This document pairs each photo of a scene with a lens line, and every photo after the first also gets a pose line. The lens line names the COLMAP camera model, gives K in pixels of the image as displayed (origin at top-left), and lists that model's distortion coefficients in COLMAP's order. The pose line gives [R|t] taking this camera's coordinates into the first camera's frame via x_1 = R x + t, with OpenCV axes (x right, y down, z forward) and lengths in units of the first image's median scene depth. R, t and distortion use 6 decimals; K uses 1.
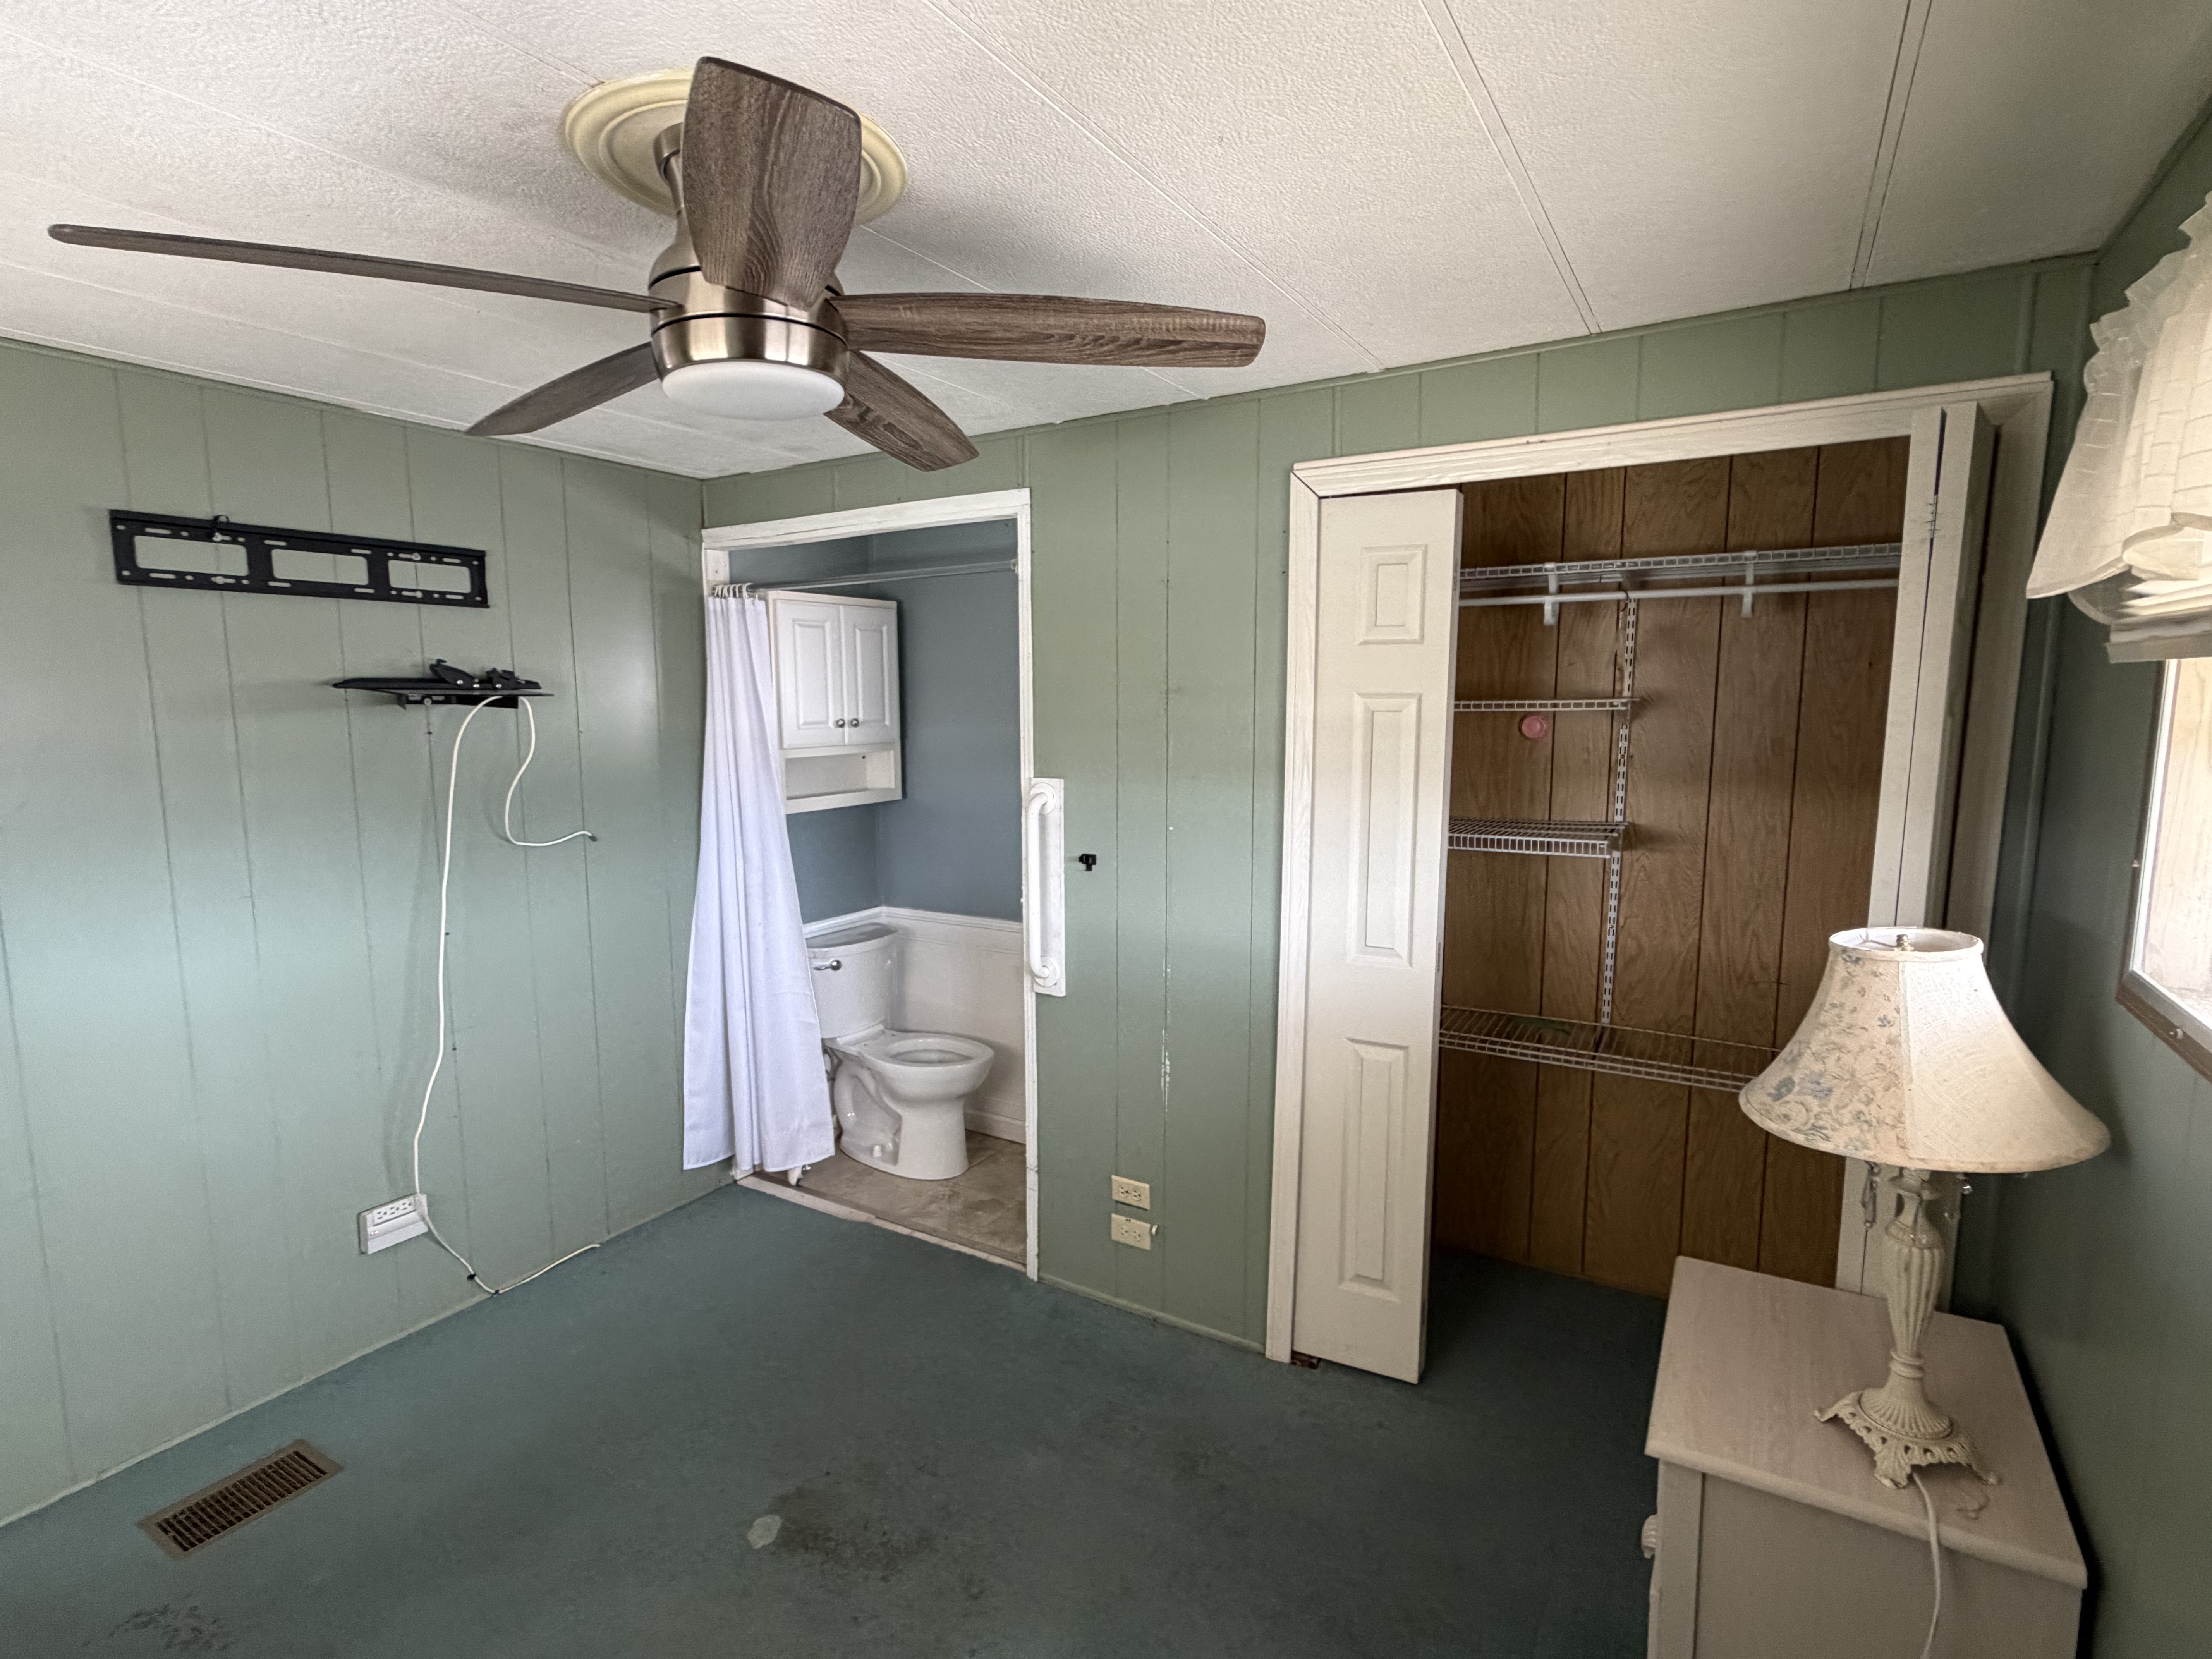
lens RADIAL K [[1054.5, 0, 1106.0], [0, 1054.5, 829.5], [0, 0, 1]] dist [-0.028844, -0.000167]
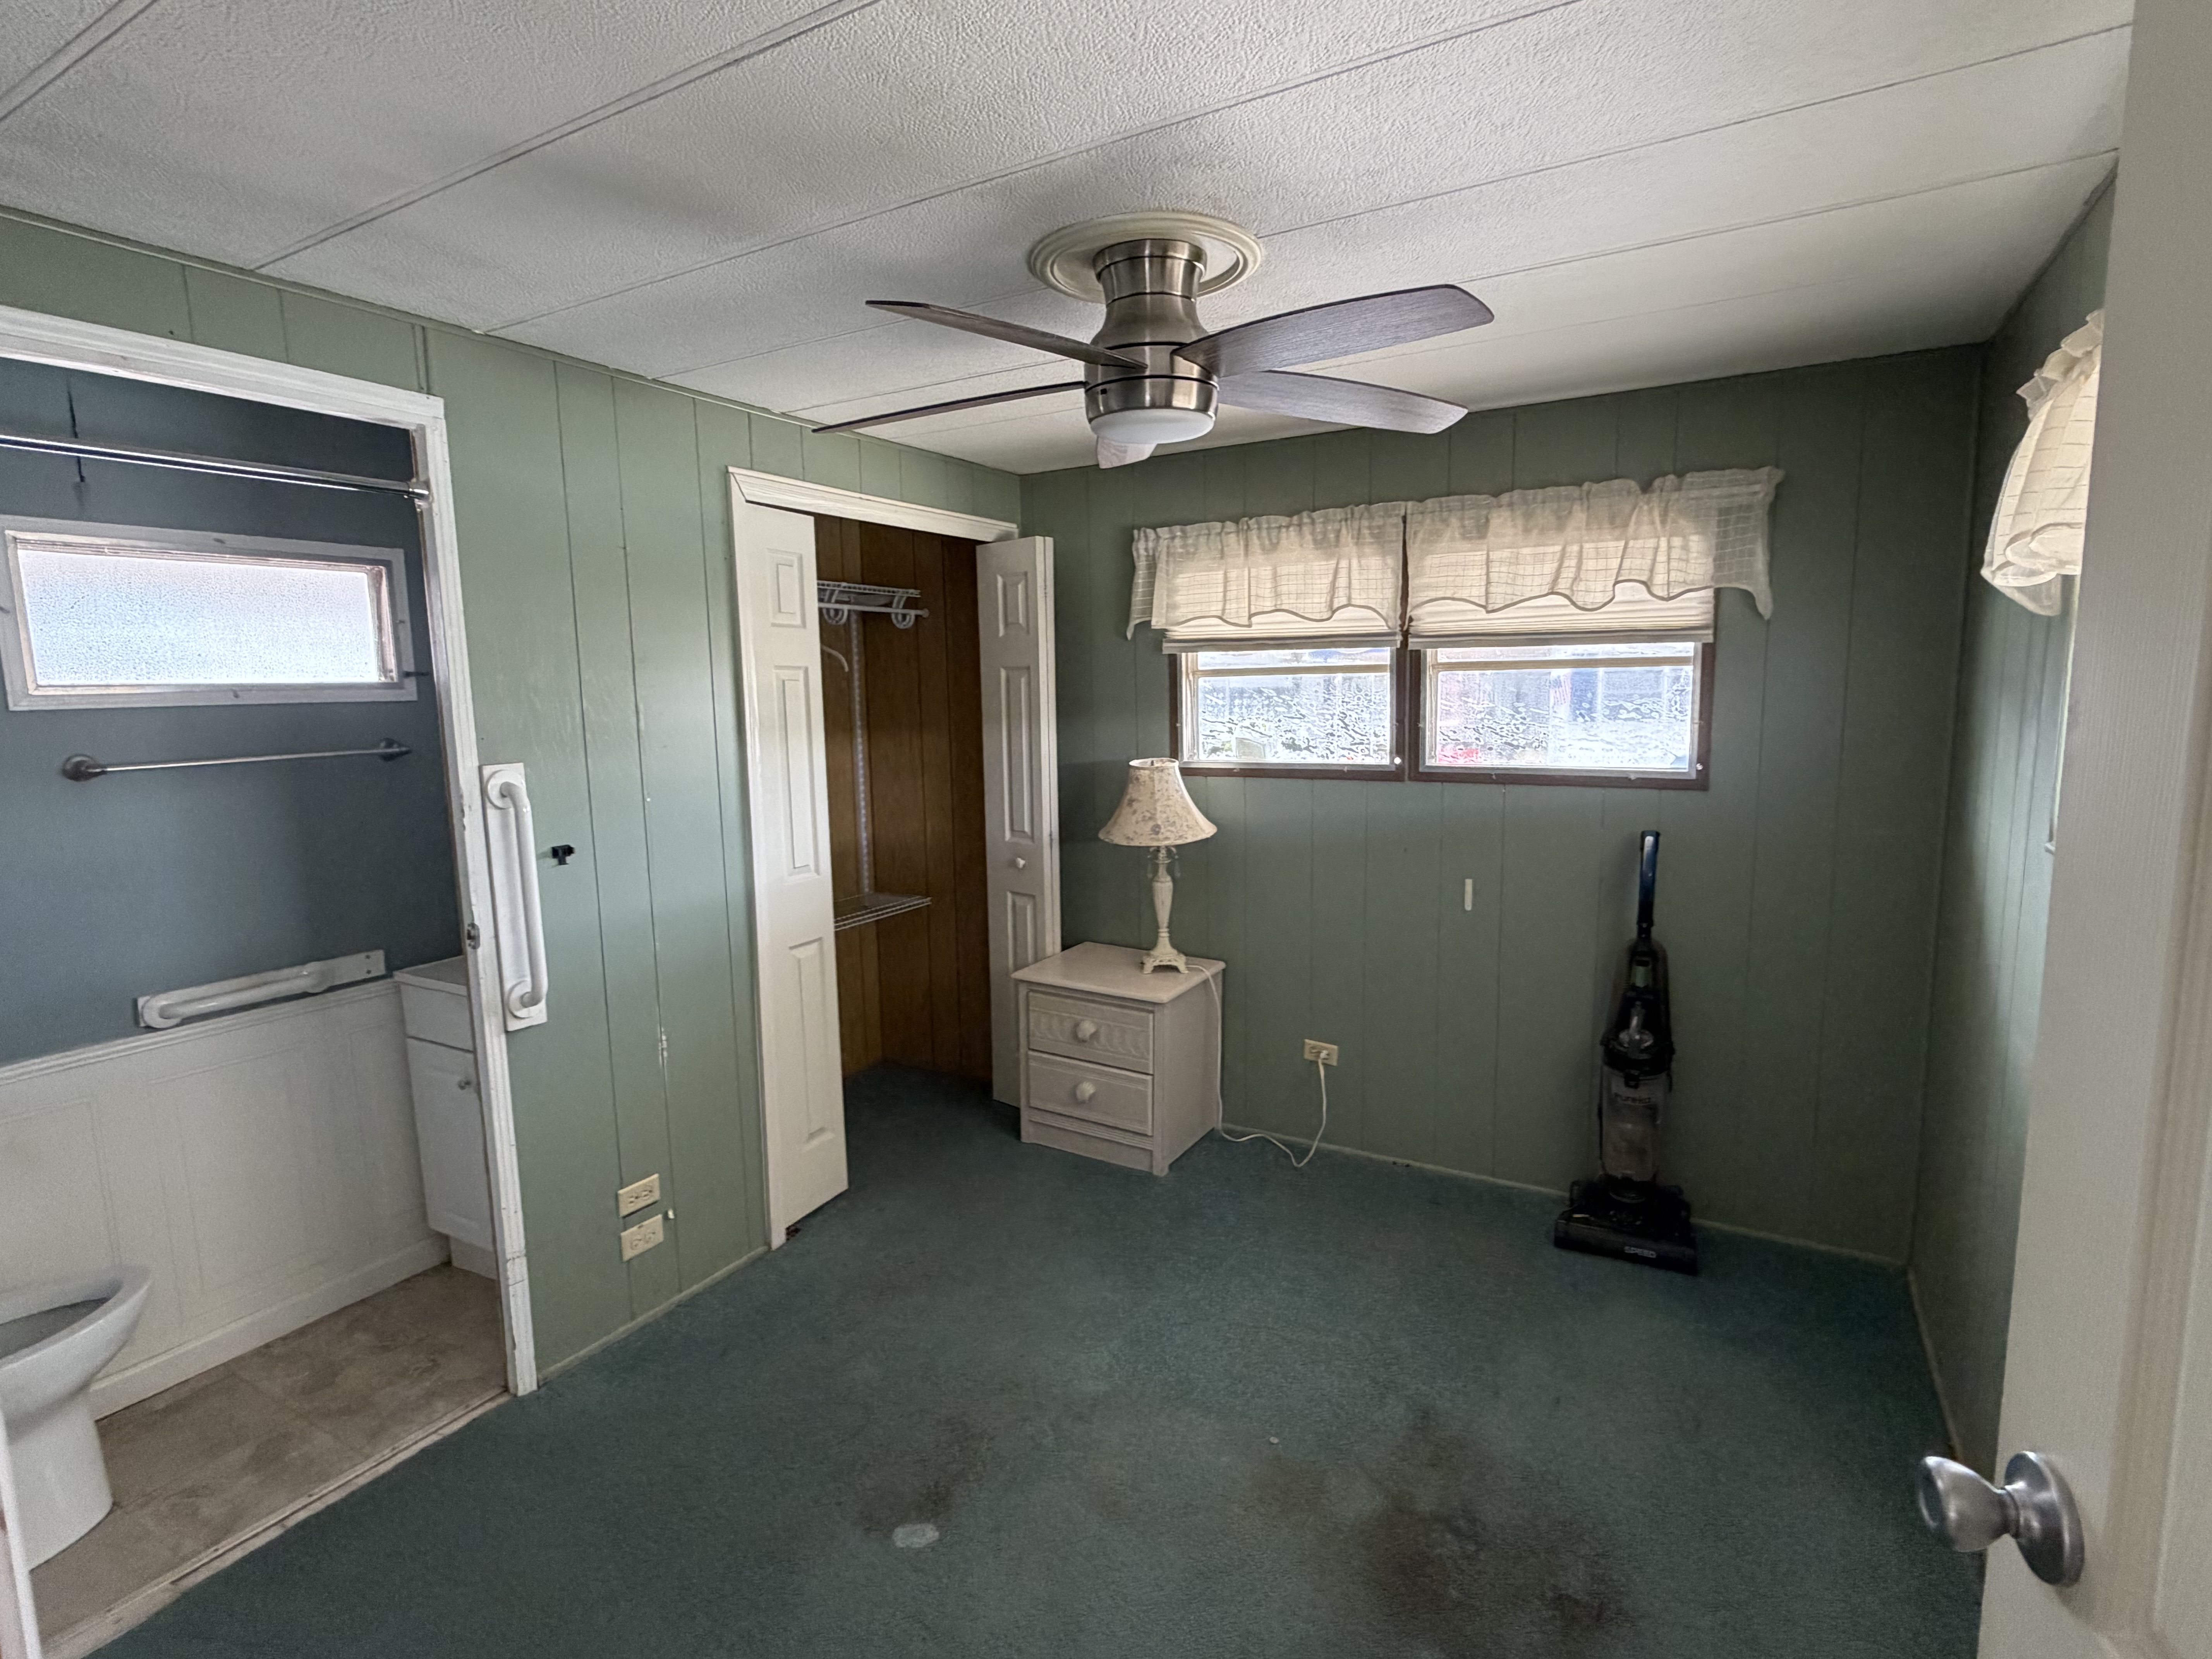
lens RADIAL K [[1054.5, 0, 1106.0], [0, 1054.5, 829.5], [0, 0, 1]] dist [-0.028844, -0.000167]
pose [[0.004011, -0.129374, 0.991588, -0.917032], [0.140036, 0.981898, 0.127543, -0.039050], [-0.990138, 0.138346, 0.022056, 0.556238]]
